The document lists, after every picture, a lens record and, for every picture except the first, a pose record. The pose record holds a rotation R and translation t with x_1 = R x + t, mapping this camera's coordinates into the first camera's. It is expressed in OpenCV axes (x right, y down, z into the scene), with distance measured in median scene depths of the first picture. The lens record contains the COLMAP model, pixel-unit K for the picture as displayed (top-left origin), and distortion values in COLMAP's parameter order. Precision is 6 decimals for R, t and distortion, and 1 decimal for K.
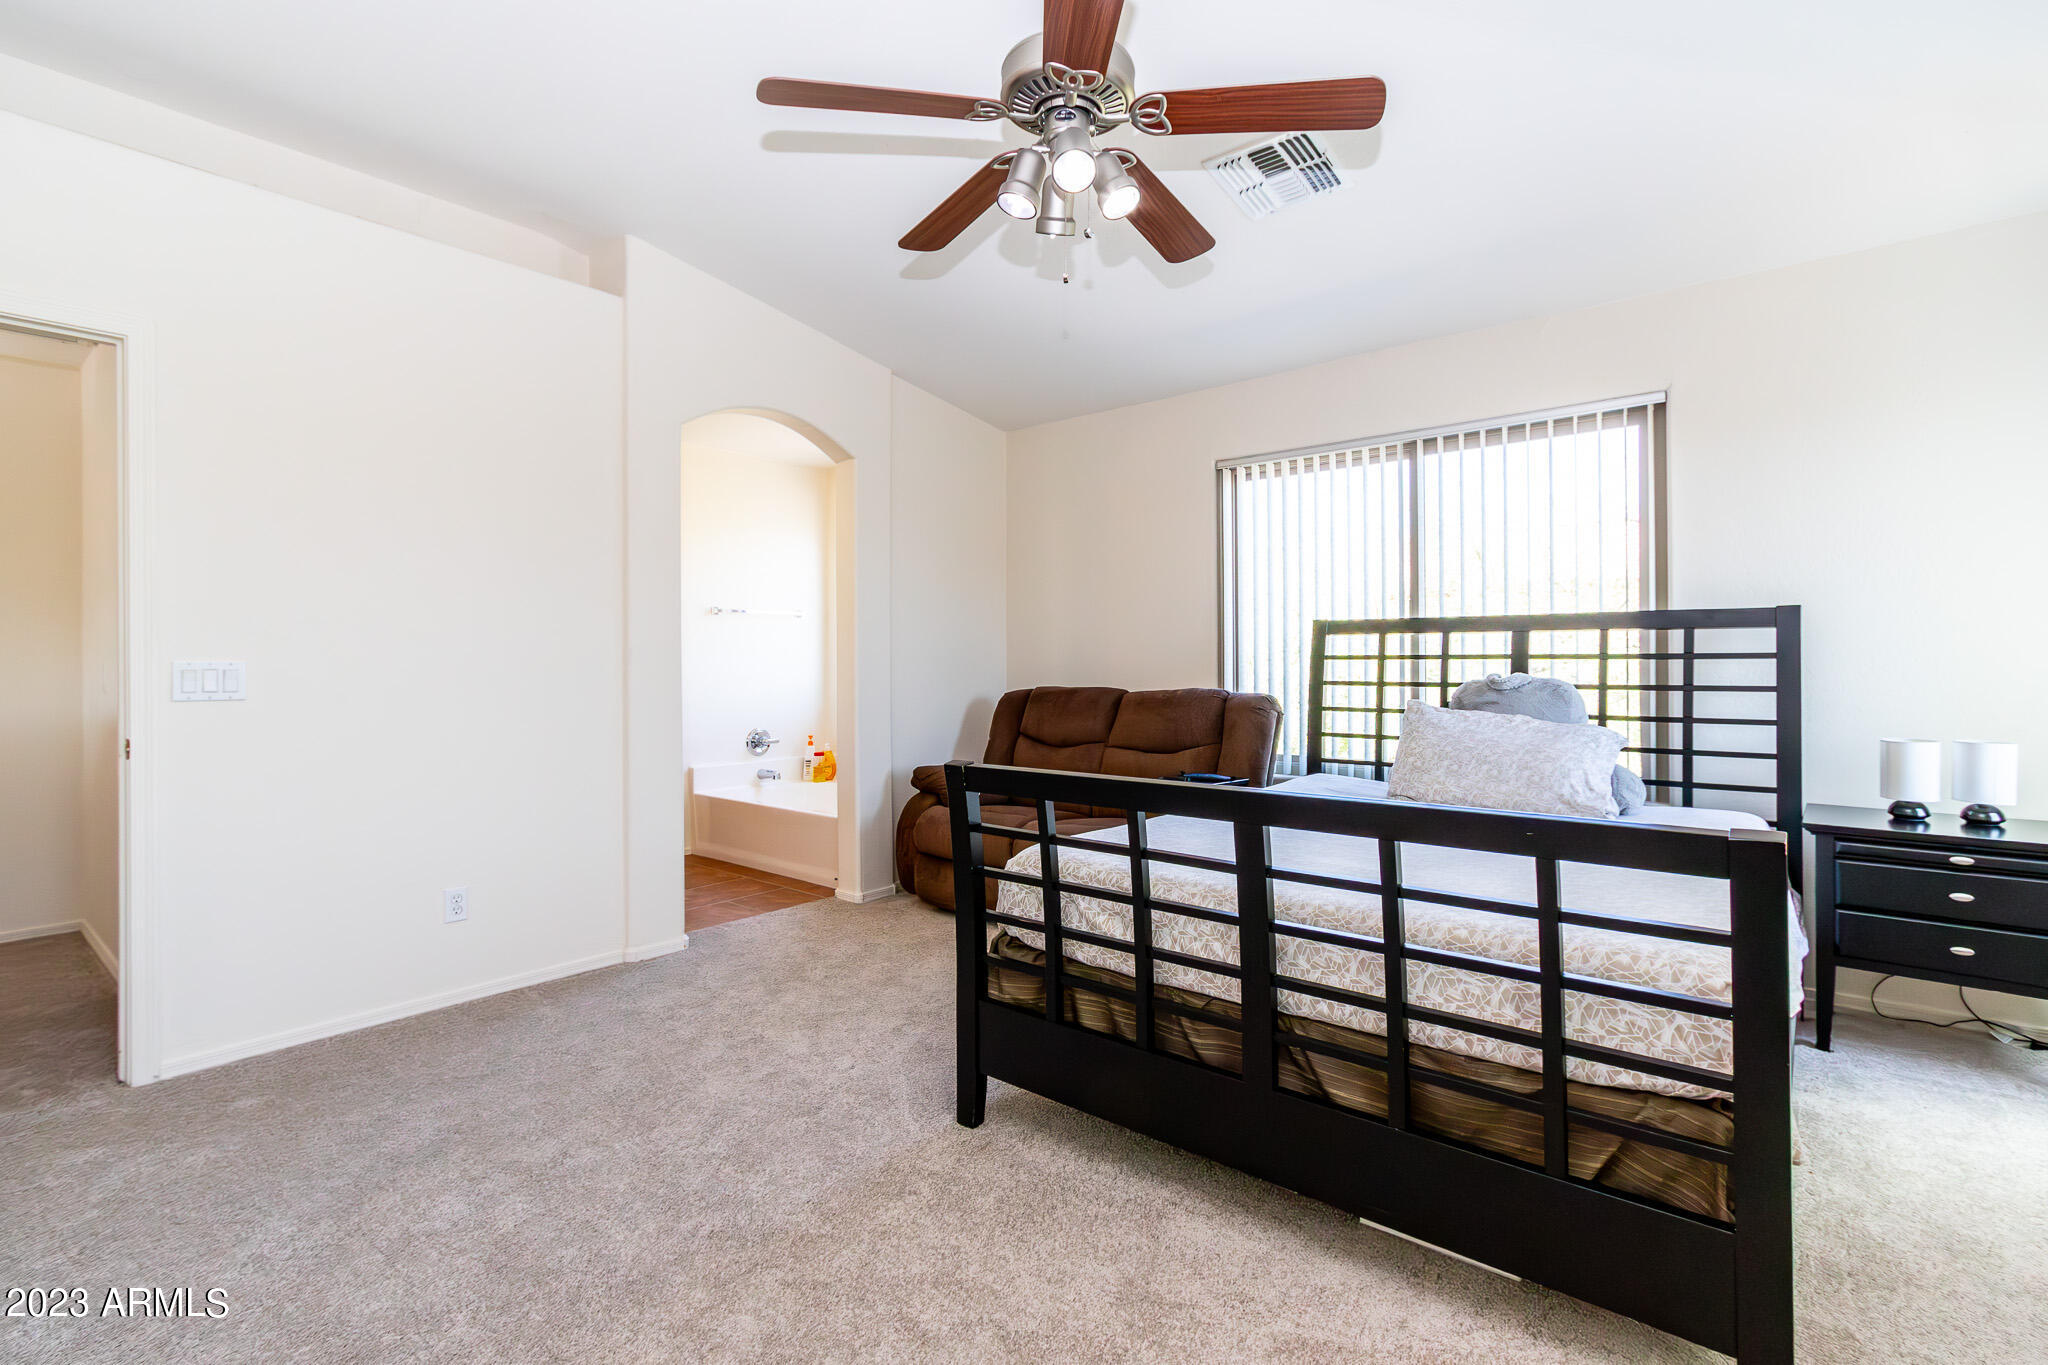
lens RADIAL K [[935.6, 0, 1024.0], [0, 935.6, 682.5], [0, 0, 1]] dist [0.004589, 0.000255]
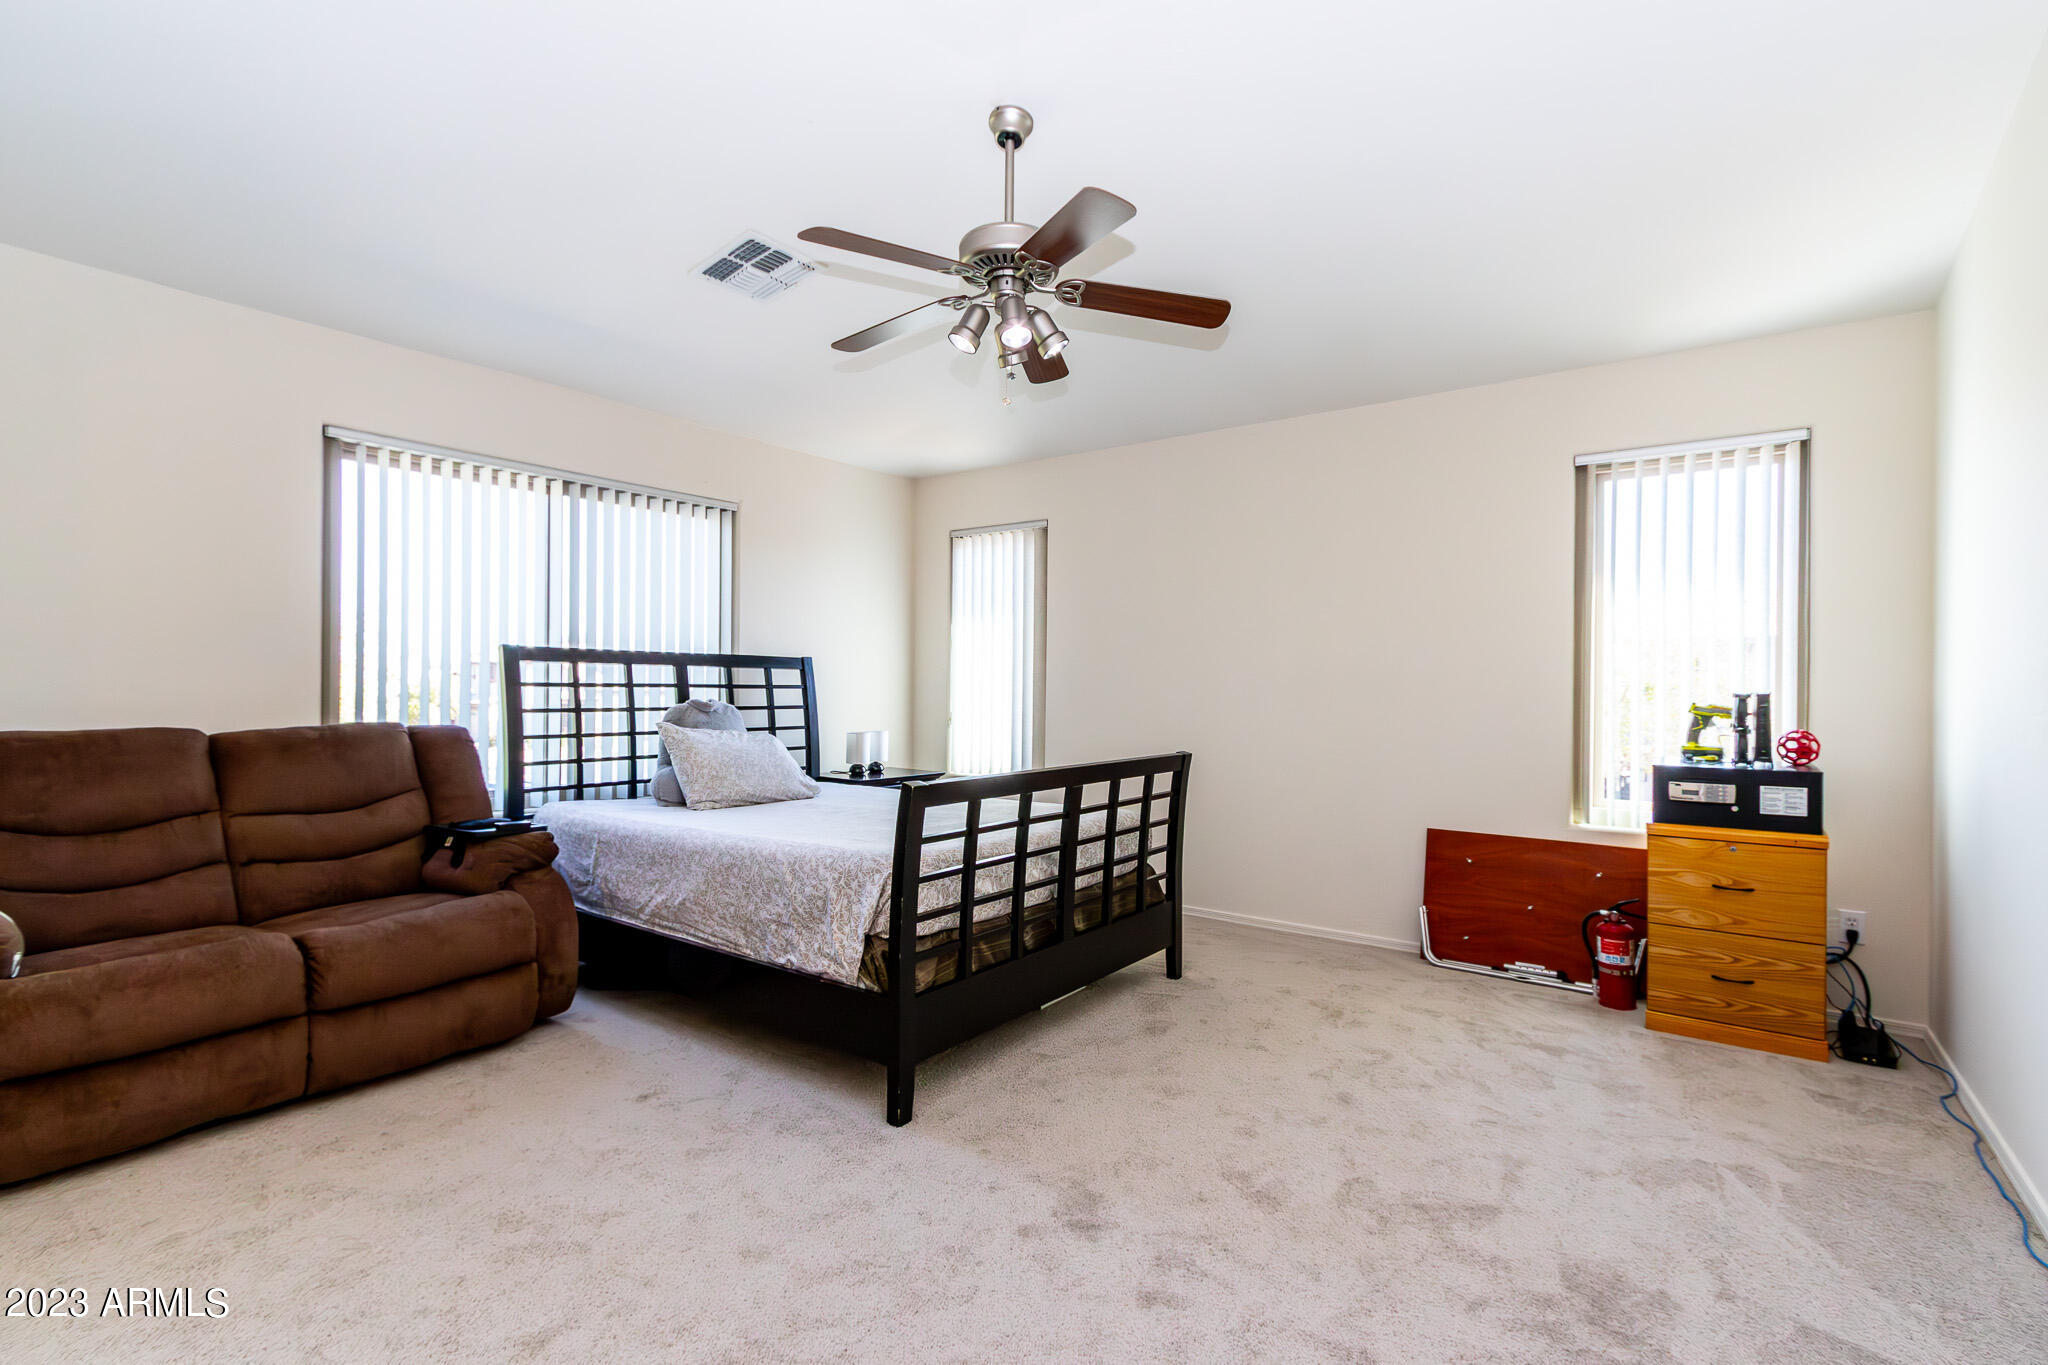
lens RADIAL K [[935.6, 0, 1024.0], [0, 935.6, 682.5], [0, 0, 1]] dist [0.004589, 0.000255]
pose [[-0.064428, 0.008229, 0.997888, -0.763336], [0.015739, 0.999850, -0.007229, -0.015542], [-0.997798, 0.015240, -0.064547, 0.616750]]
